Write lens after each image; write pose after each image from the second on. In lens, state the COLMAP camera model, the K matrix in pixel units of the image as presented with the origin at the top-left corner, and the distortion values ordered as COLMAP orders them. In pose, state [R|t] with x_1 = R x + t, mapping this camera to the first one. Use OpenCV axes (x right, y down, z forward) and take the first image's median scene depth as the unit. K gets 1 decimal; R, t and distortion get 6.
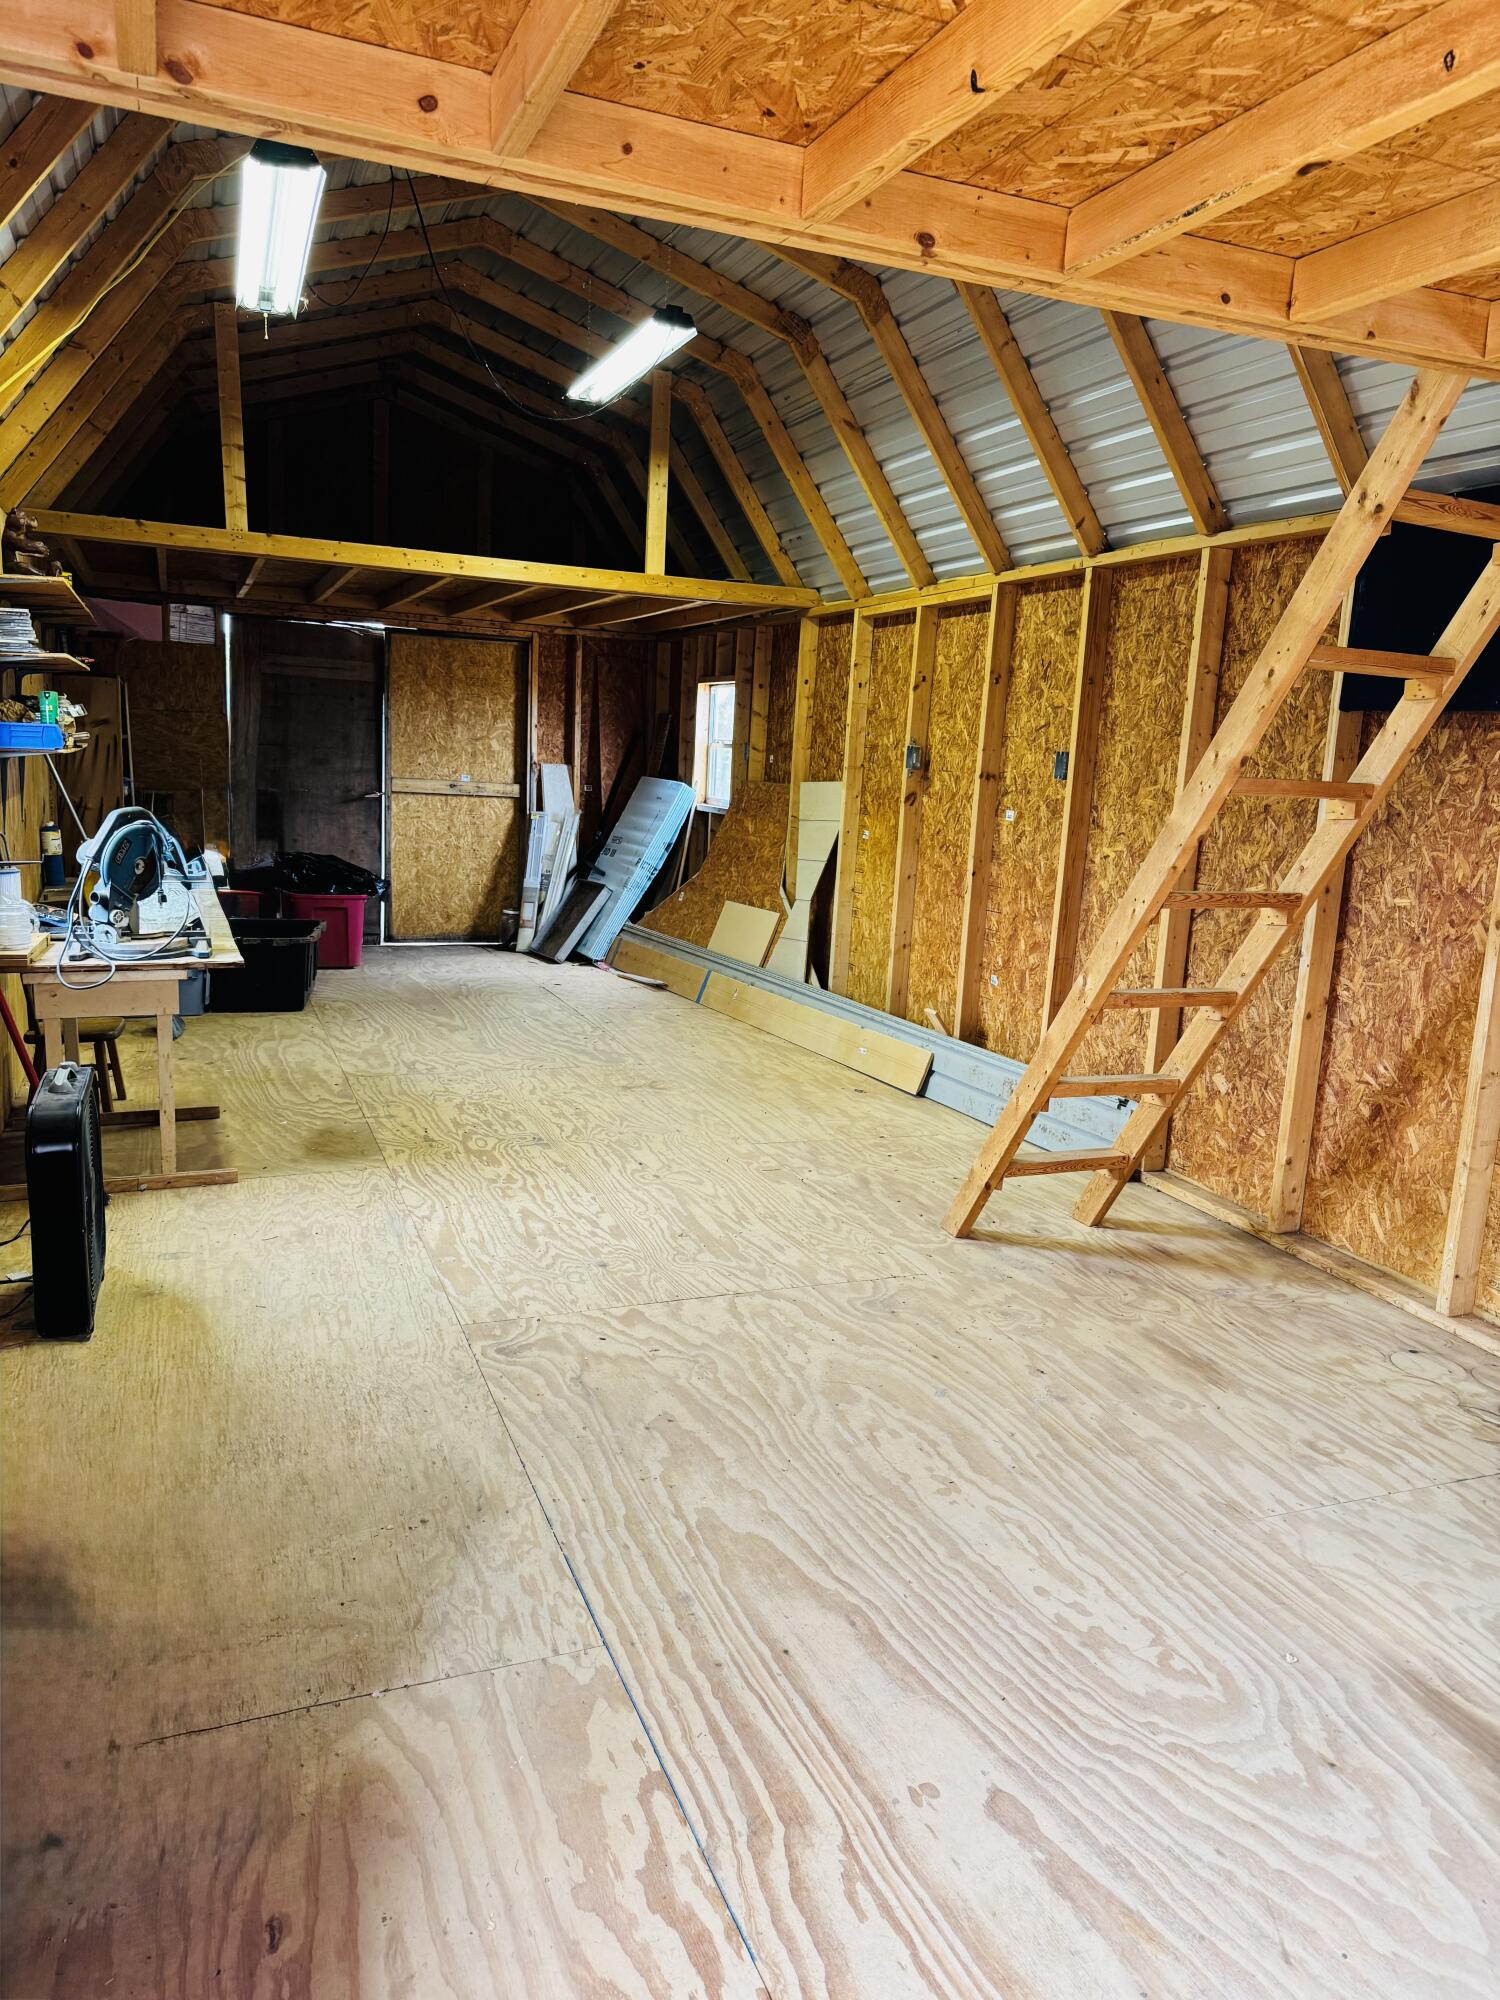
lens RADIAL K [[1436.9, 0, 741.8], [0, 1436.9, 1003.6], [0, 0, 1]] dist [0.124111, -0.185796]
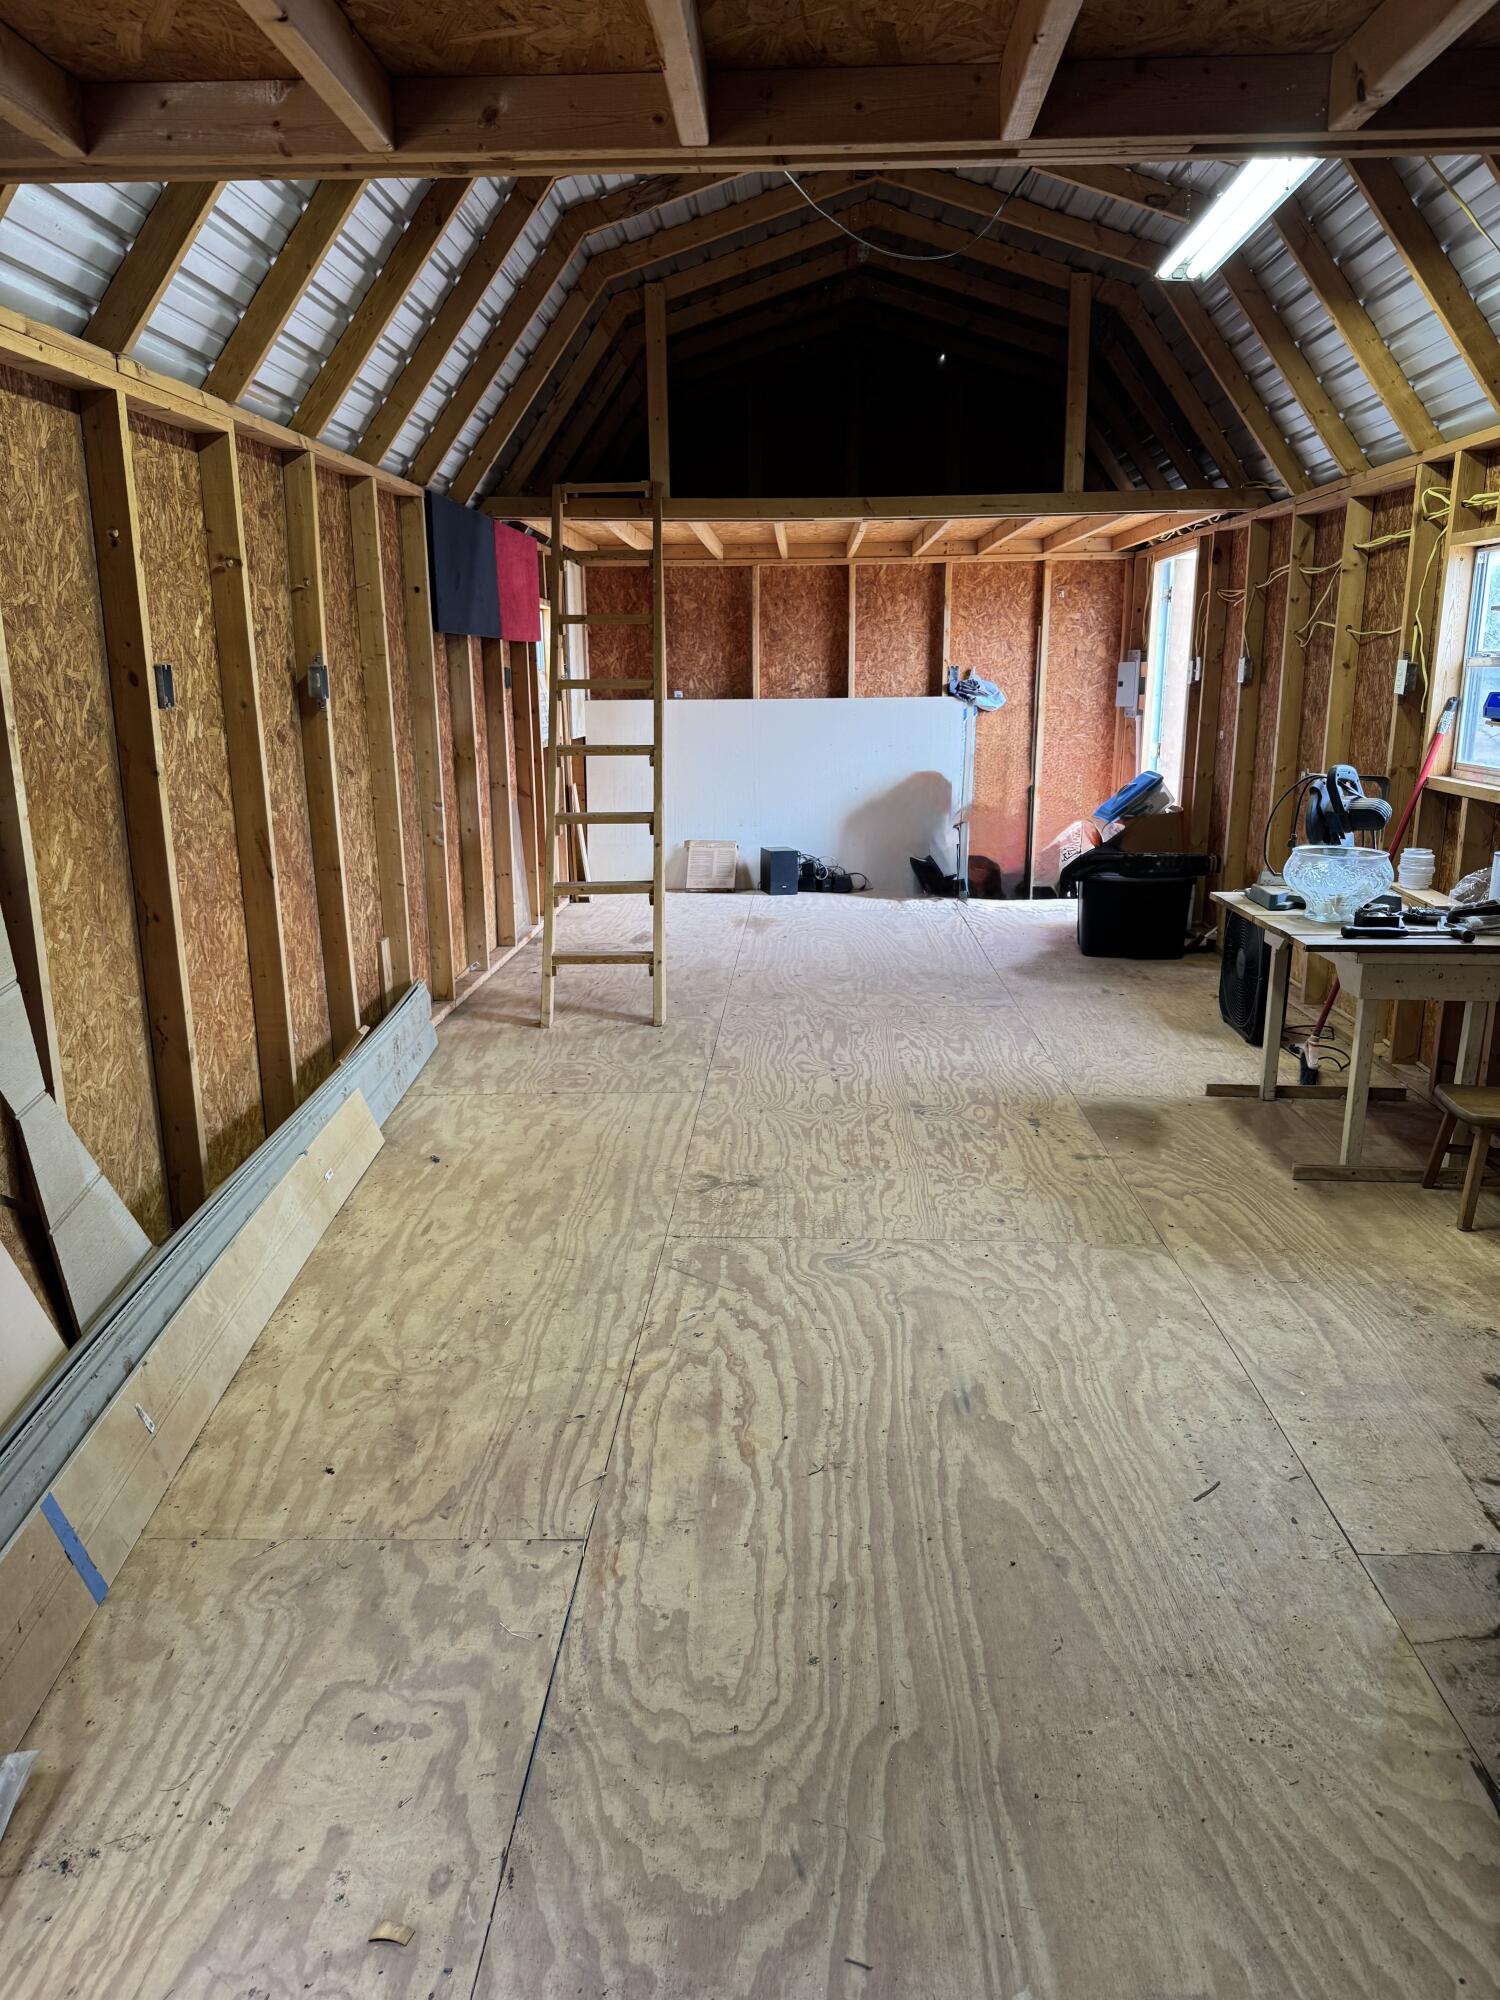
lens RADIAL K [[1436.9, 0, 741.8], [0, 1436.9, 1003.6], [0, 0, 1]] dist [0.124111, -0.185796]
pose [[-0.916234, -0.134644, 0.377340, -0.401588], [0.030146, 0.915998, 0.400049, -0.369872], [-0.399507, 0.377914, -0.835210, 1.903692]]
